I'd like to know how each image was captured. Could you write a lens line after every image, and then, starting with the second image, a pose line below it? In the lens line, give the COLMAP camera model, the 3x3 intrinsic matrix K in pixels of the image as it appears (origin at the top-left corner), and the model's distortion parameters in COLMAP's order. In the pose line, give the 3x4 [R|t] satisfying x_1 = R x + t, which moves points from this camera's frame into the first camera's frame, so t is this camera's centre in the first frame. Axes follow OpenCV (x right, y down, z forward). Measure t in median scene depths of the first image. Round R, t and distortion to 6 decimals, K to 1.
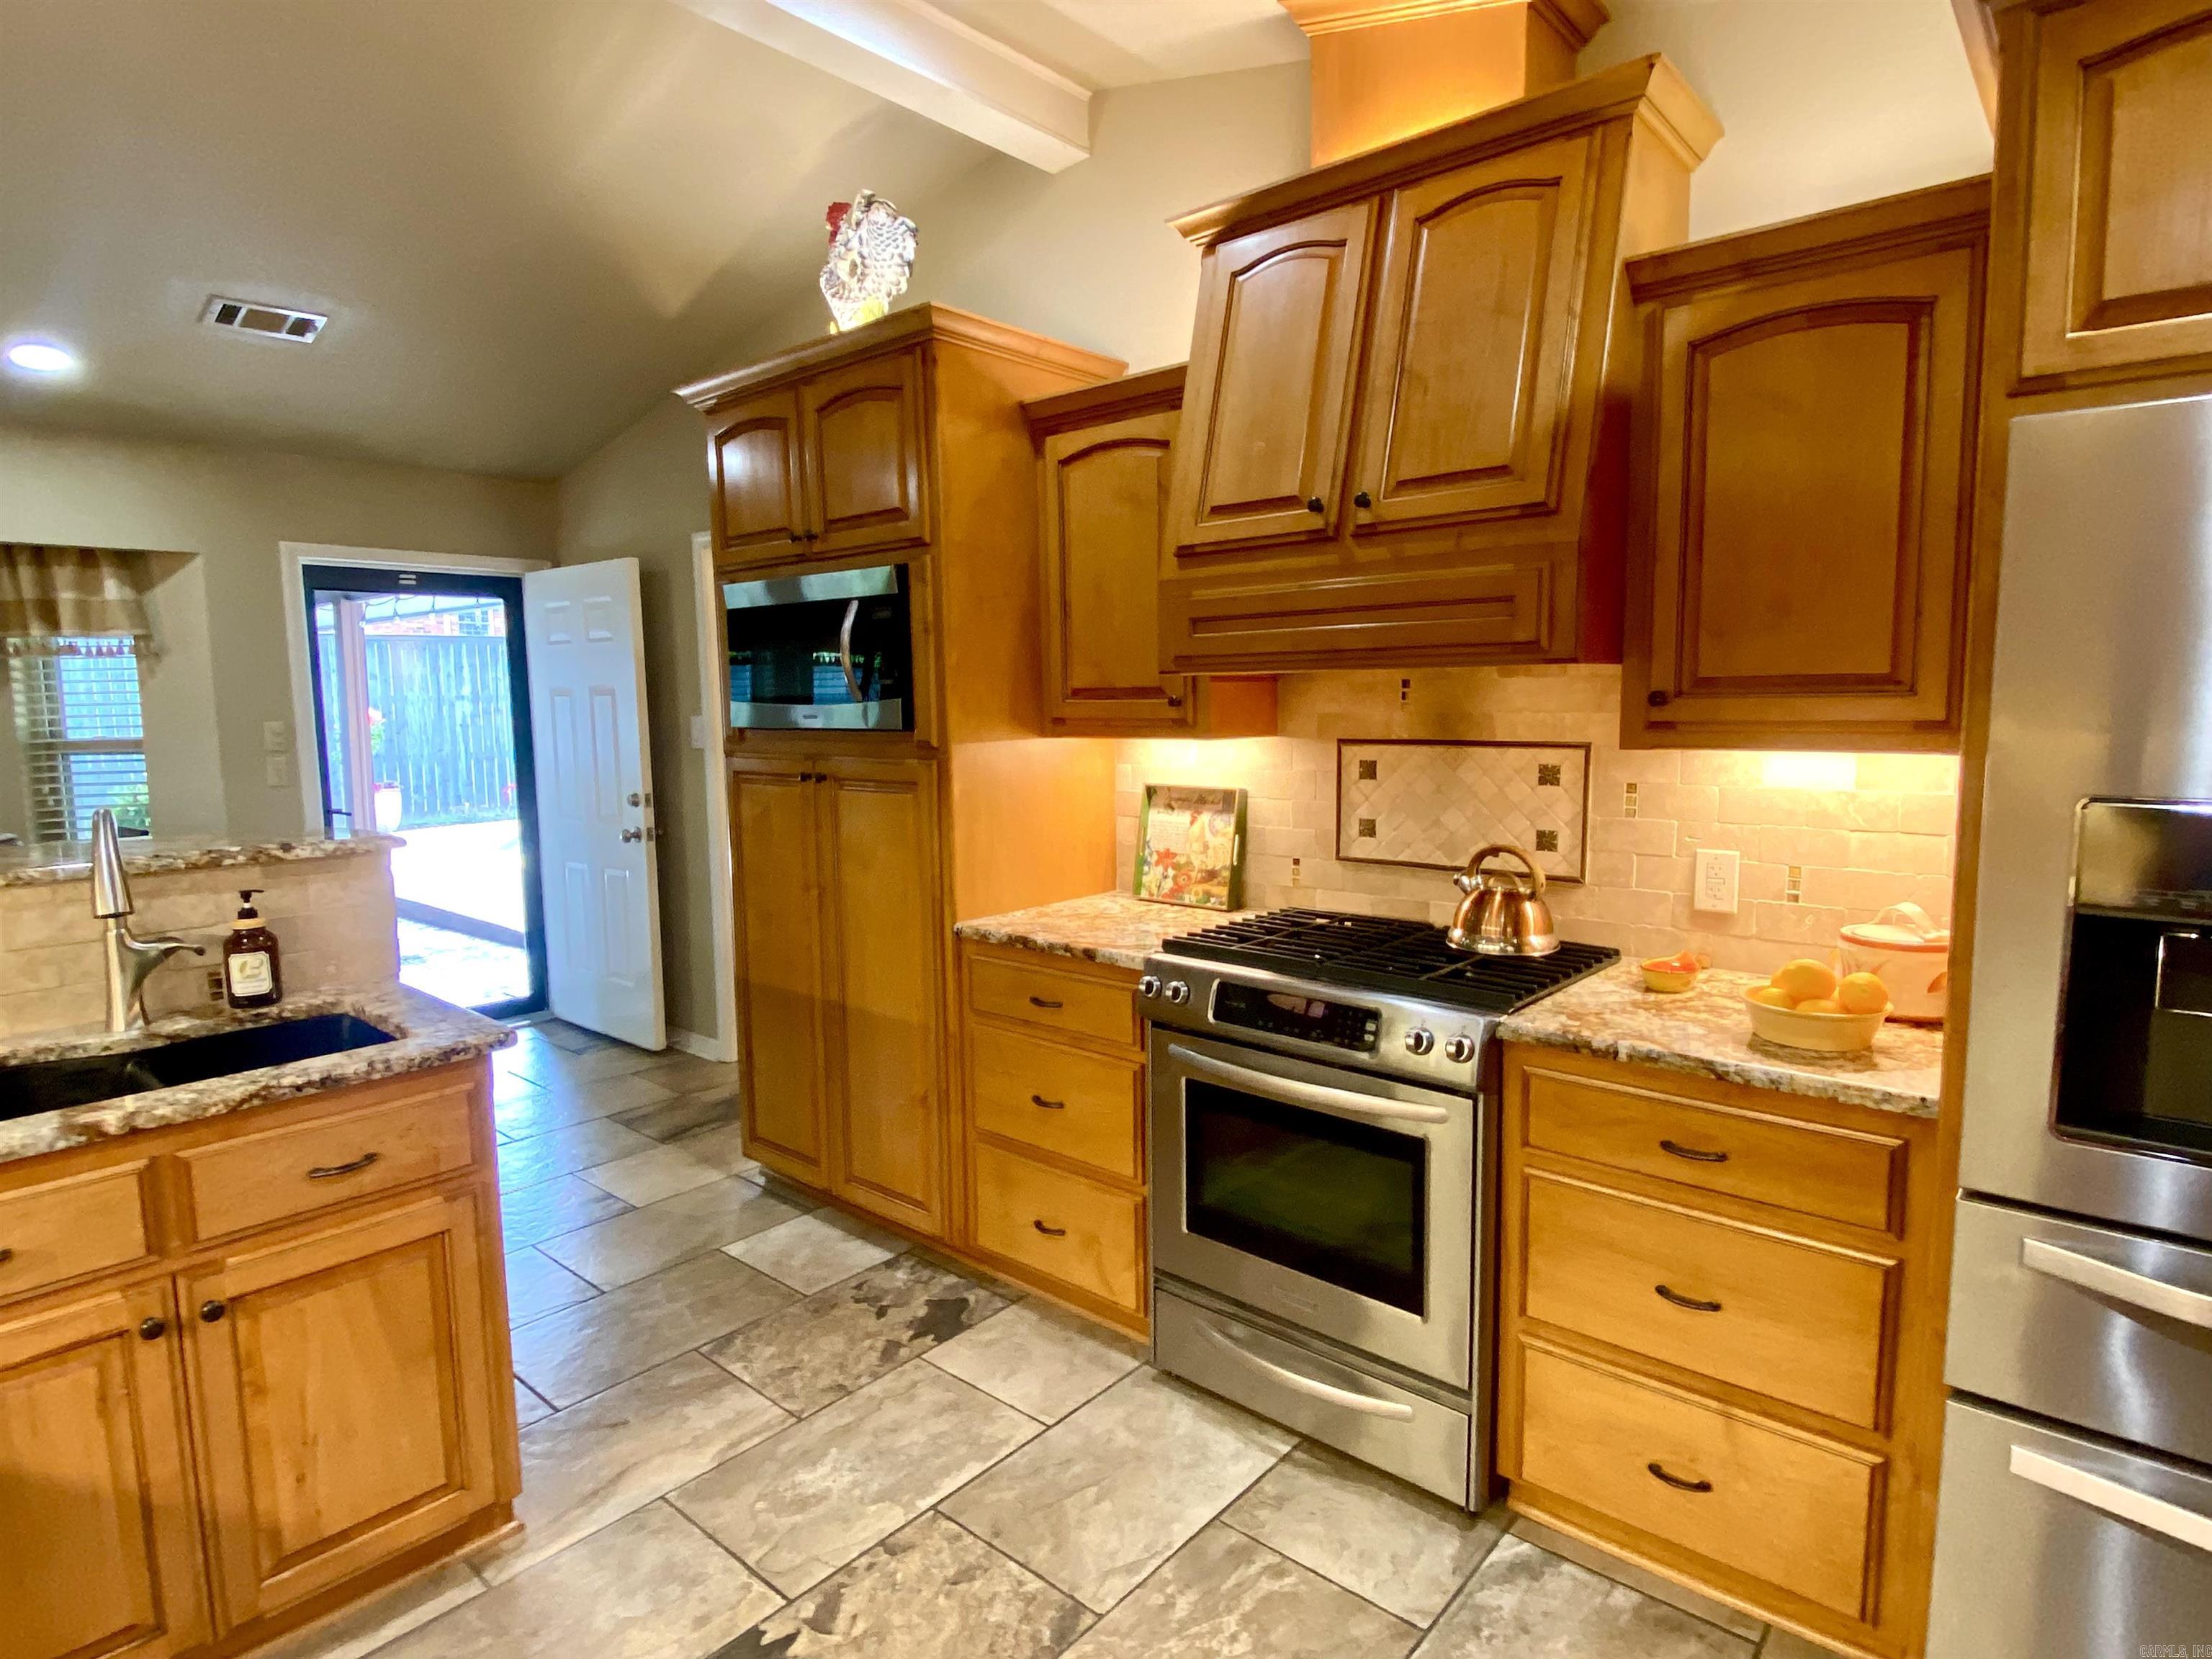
lens RADIAL K [[1199.2, 0, 1108.6], [0, 1199.2, 820.3], [0, 0, 1]] dist [0.078881, -0.084337]
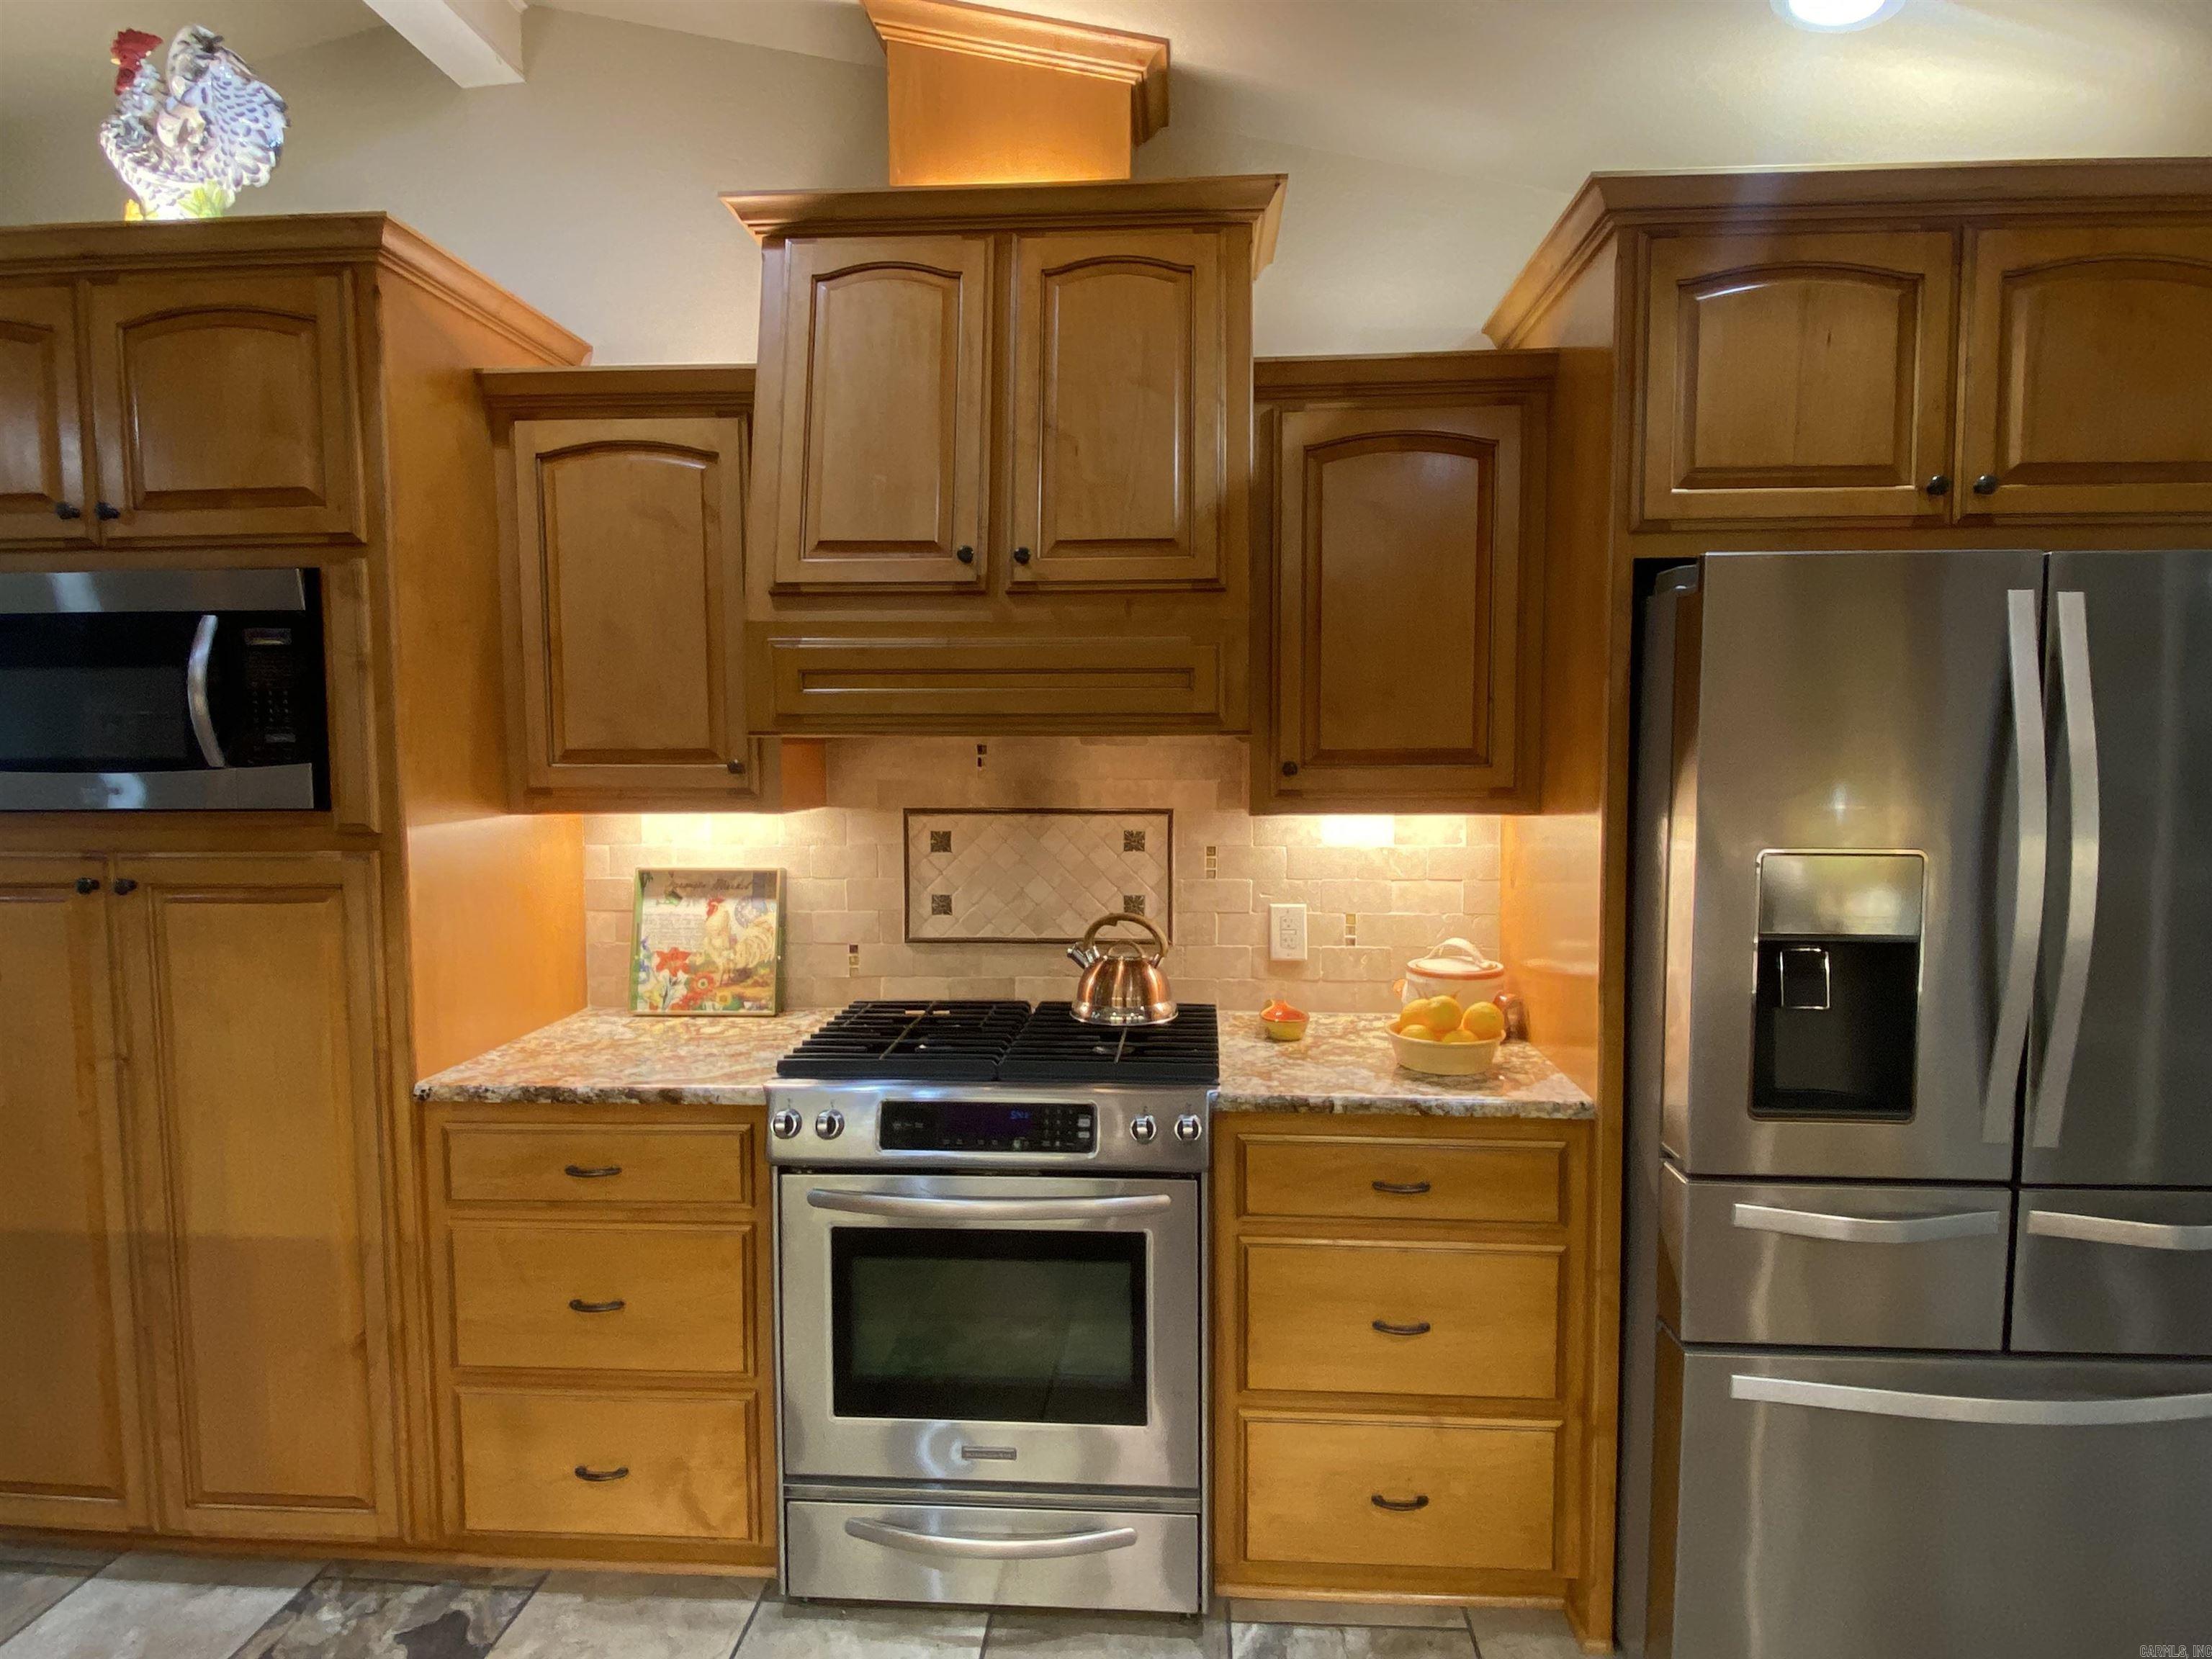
lens RADIAL K [[1252.5, 0, 1113.7], [0, 1252.5, 820.8], [0, 0, 1]] dist [0.067972, -0.061990]
pose [[0.794376, -0.029453, 0.606712, -0.278506], [0.057158, 0.998016, -0.026388, -0.026929], [-0.604732, 0.055641, 0.794483, 0.170294]]
